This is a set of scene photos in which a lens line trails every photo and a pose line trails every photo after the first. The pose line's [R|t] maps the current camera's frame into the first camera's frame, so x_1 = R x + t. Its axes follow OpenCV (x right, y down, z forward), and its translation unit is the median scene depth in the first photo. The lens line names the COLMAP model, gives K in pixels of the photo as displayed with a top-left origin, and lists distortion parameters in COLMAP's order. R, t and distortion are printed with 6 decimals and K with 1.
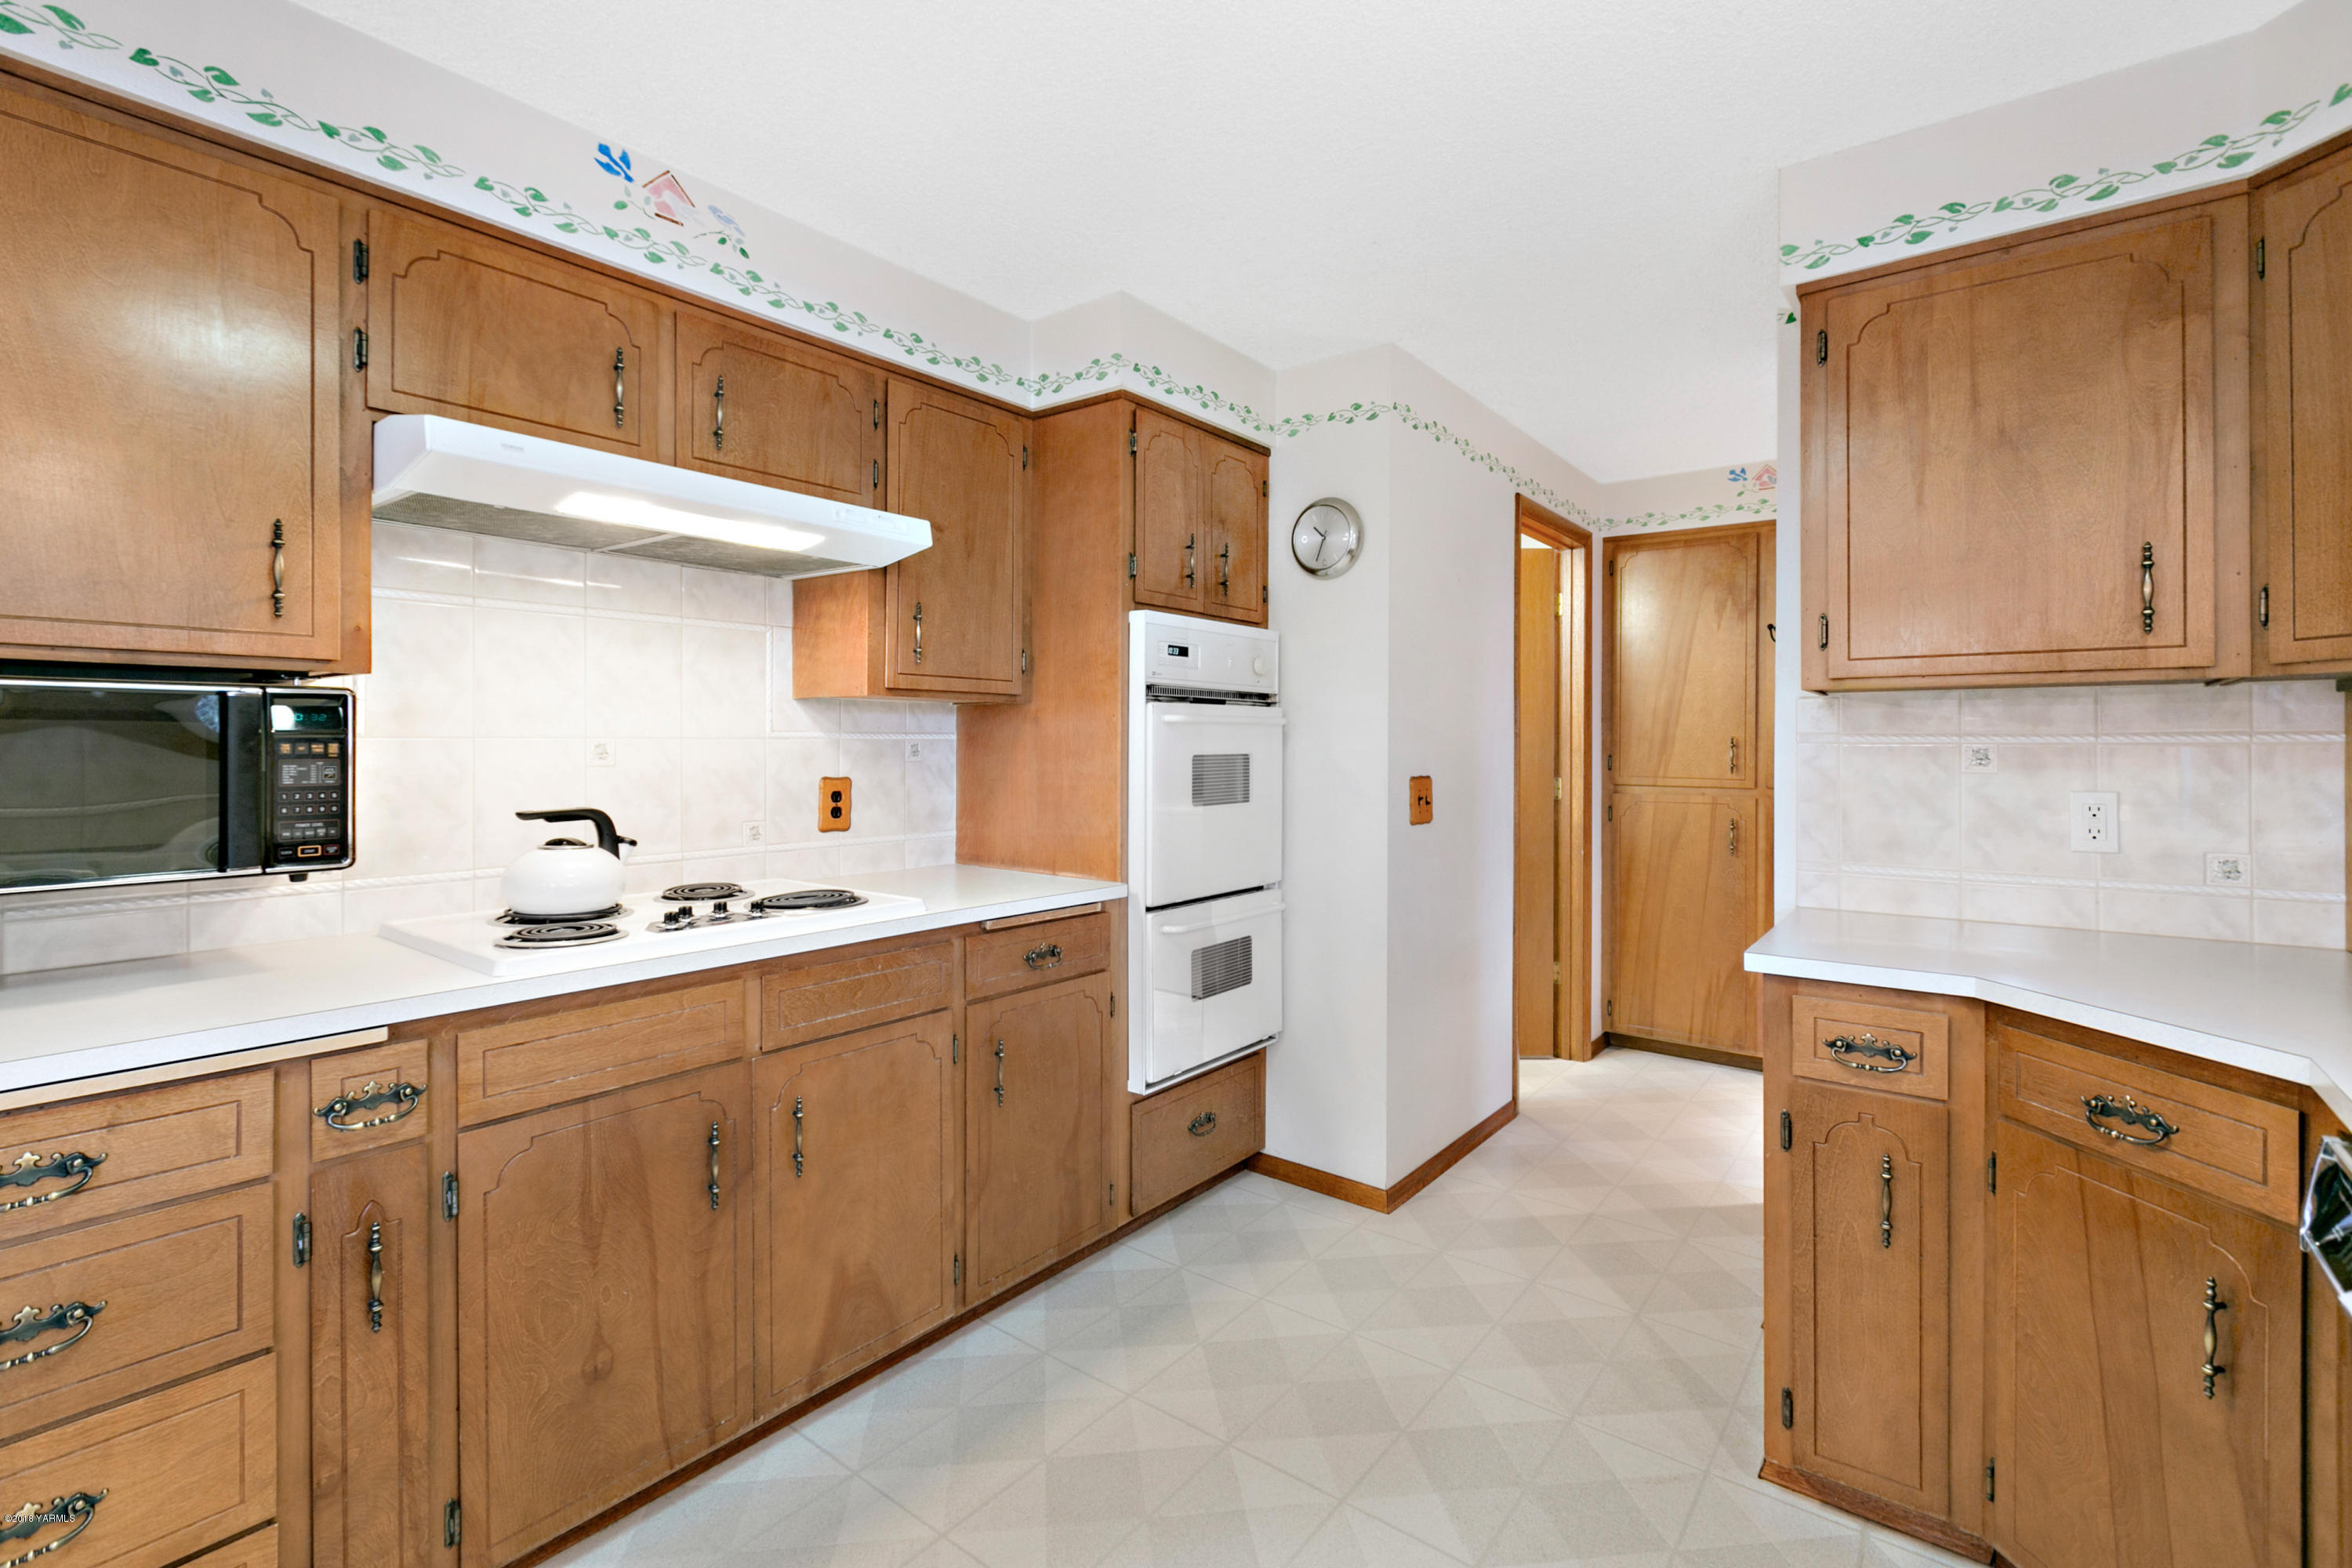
lens RADIAL K [[1054.3, 0, 1160.5], [0, 1054.3, 739.7], [0, 0, 1]] dist [-0.000370, -0.000524]
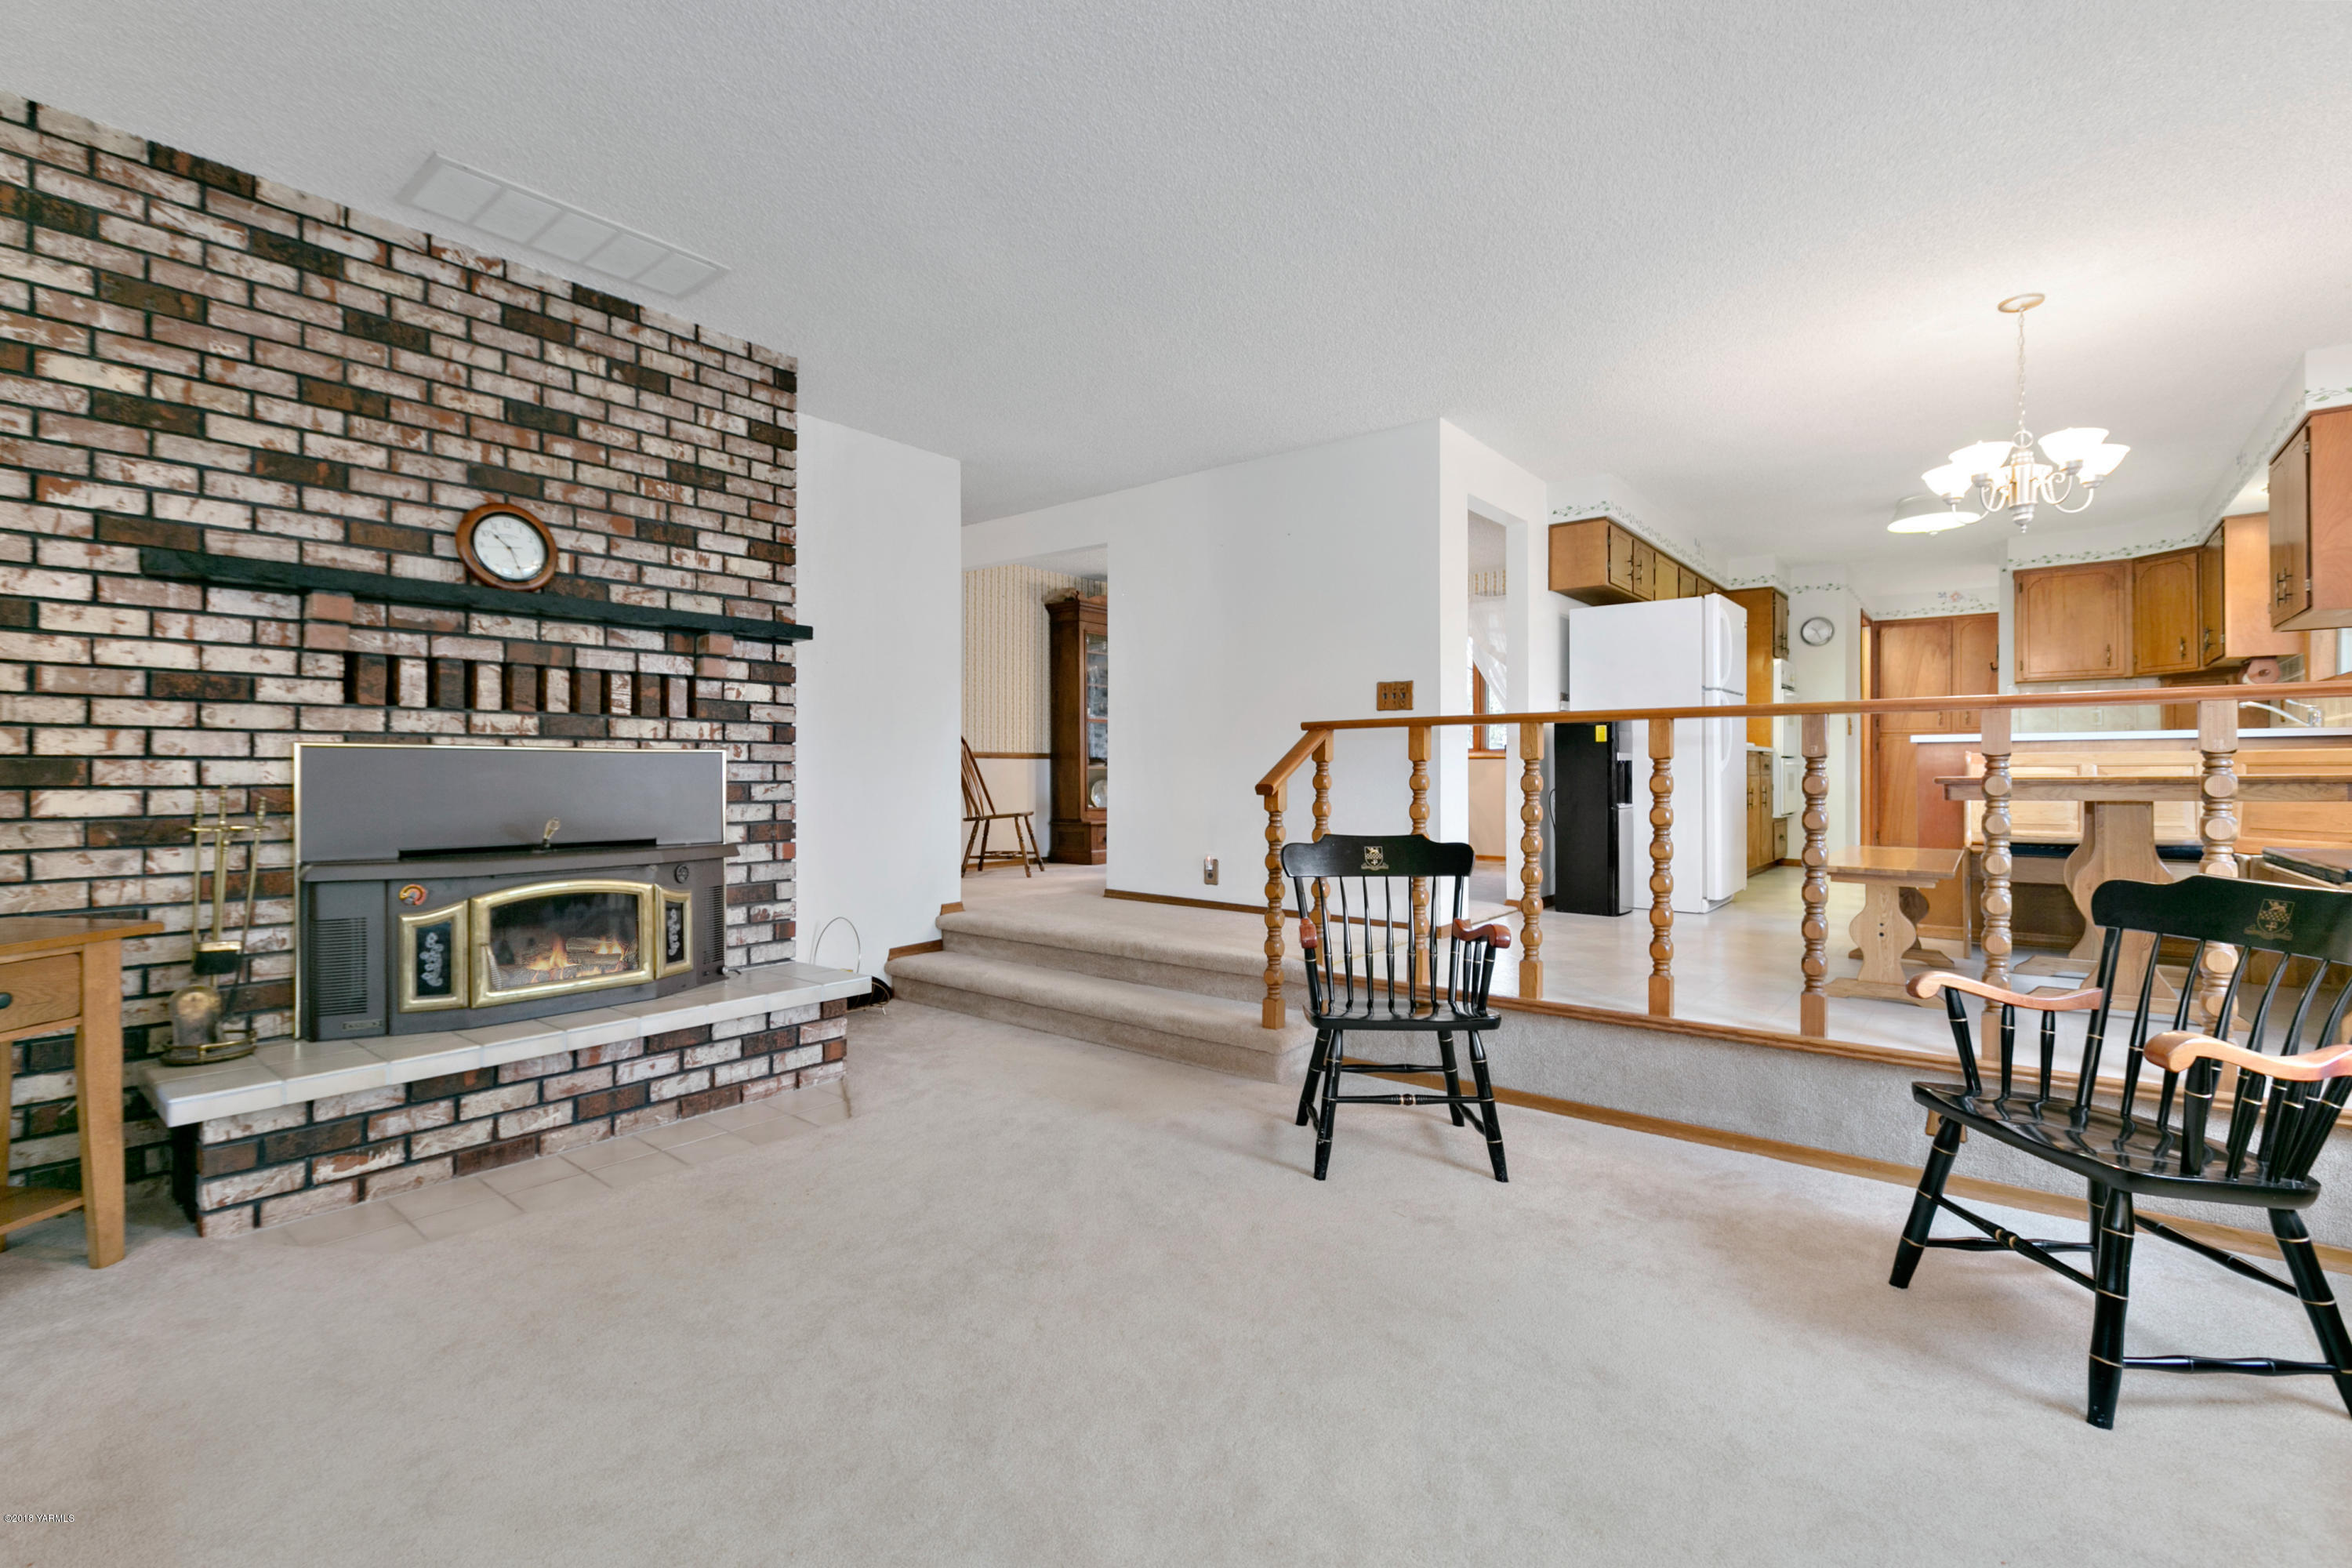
lens RADIAL K [[1040.9, 0, 1166.8], [0, 1040.9, 778.0], [0, 0, 1]] dist [0.001458, -0.001012]
pose [[0.999907, -0.002680, -0.013374, -1.727340], [0.002847, 0.999918, 0.012482, 0.176483], [0.013340, -0.012519, 0.999833, -2.008872]]
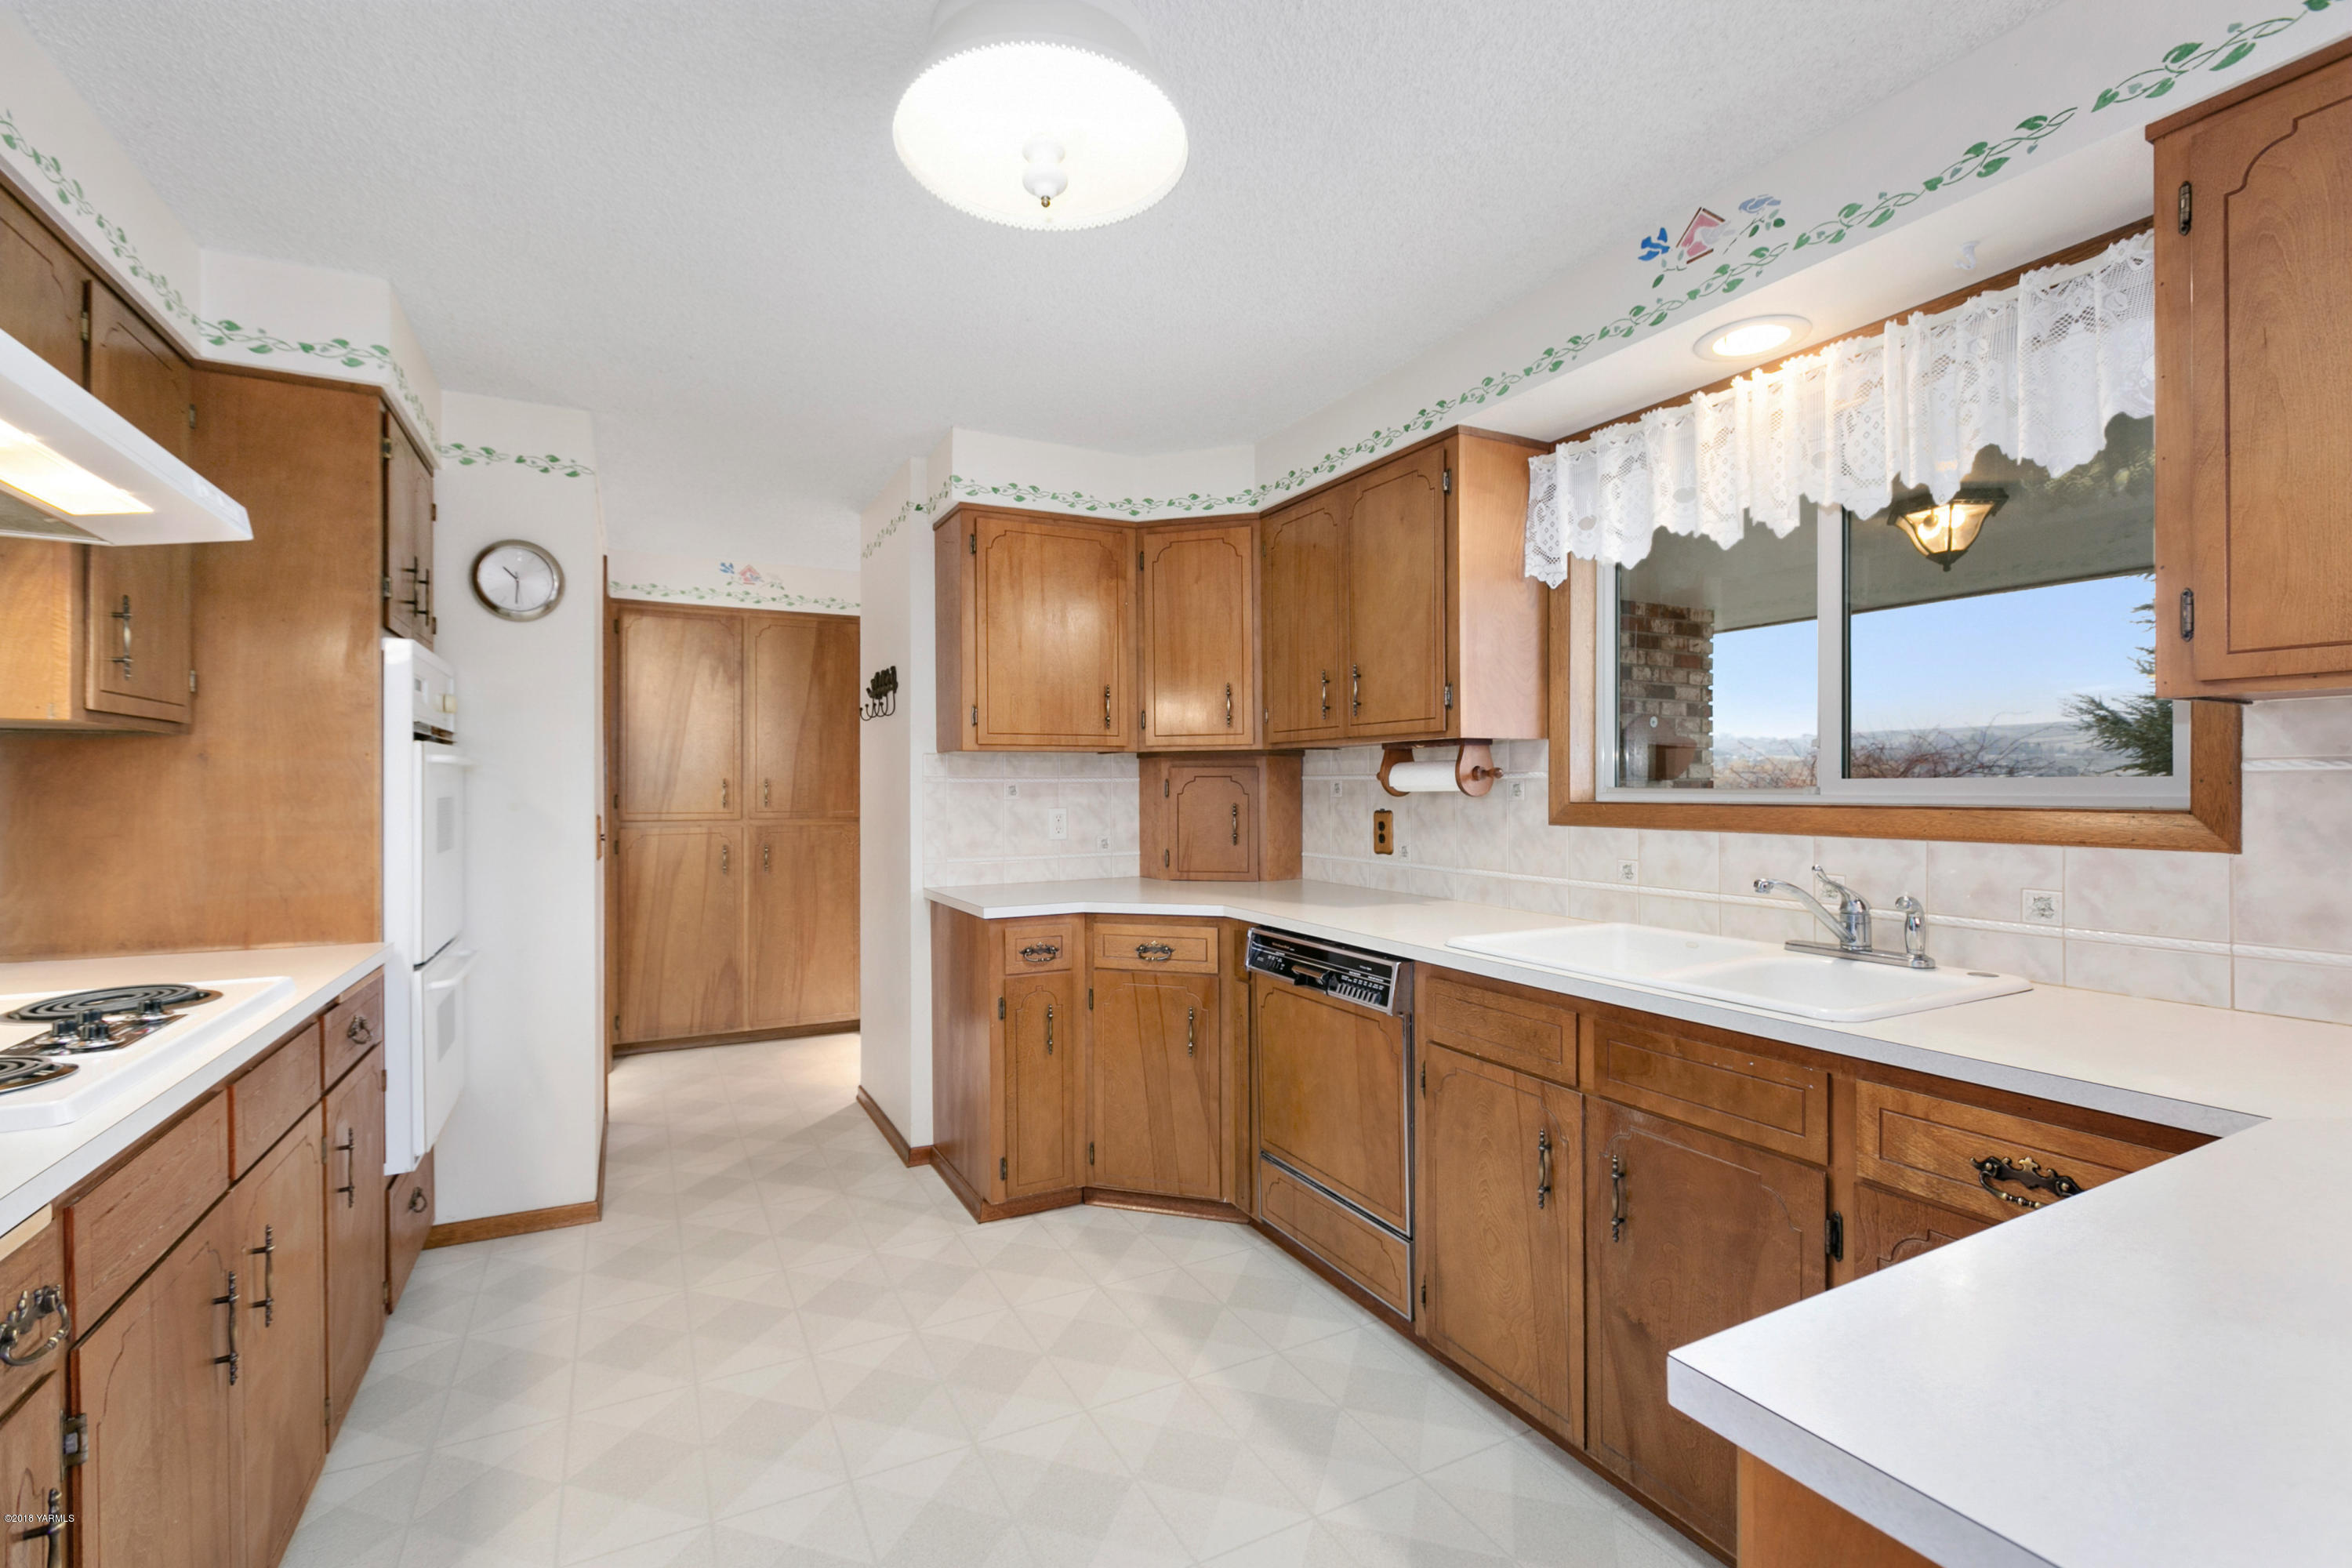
lens RADIAL K [[1040.9, 0, 1166.8], [0, 1040.9, 778.0], [0, 0, 1]] dist [0.001458, -0.001012]
pose [[0.412020, 0.001437, 0.911174, -0.558372], [0.000996, 0.999997, -0.002027, -0.000387], [-0.911174, 0.001743, 0.412018, 0.035459]]
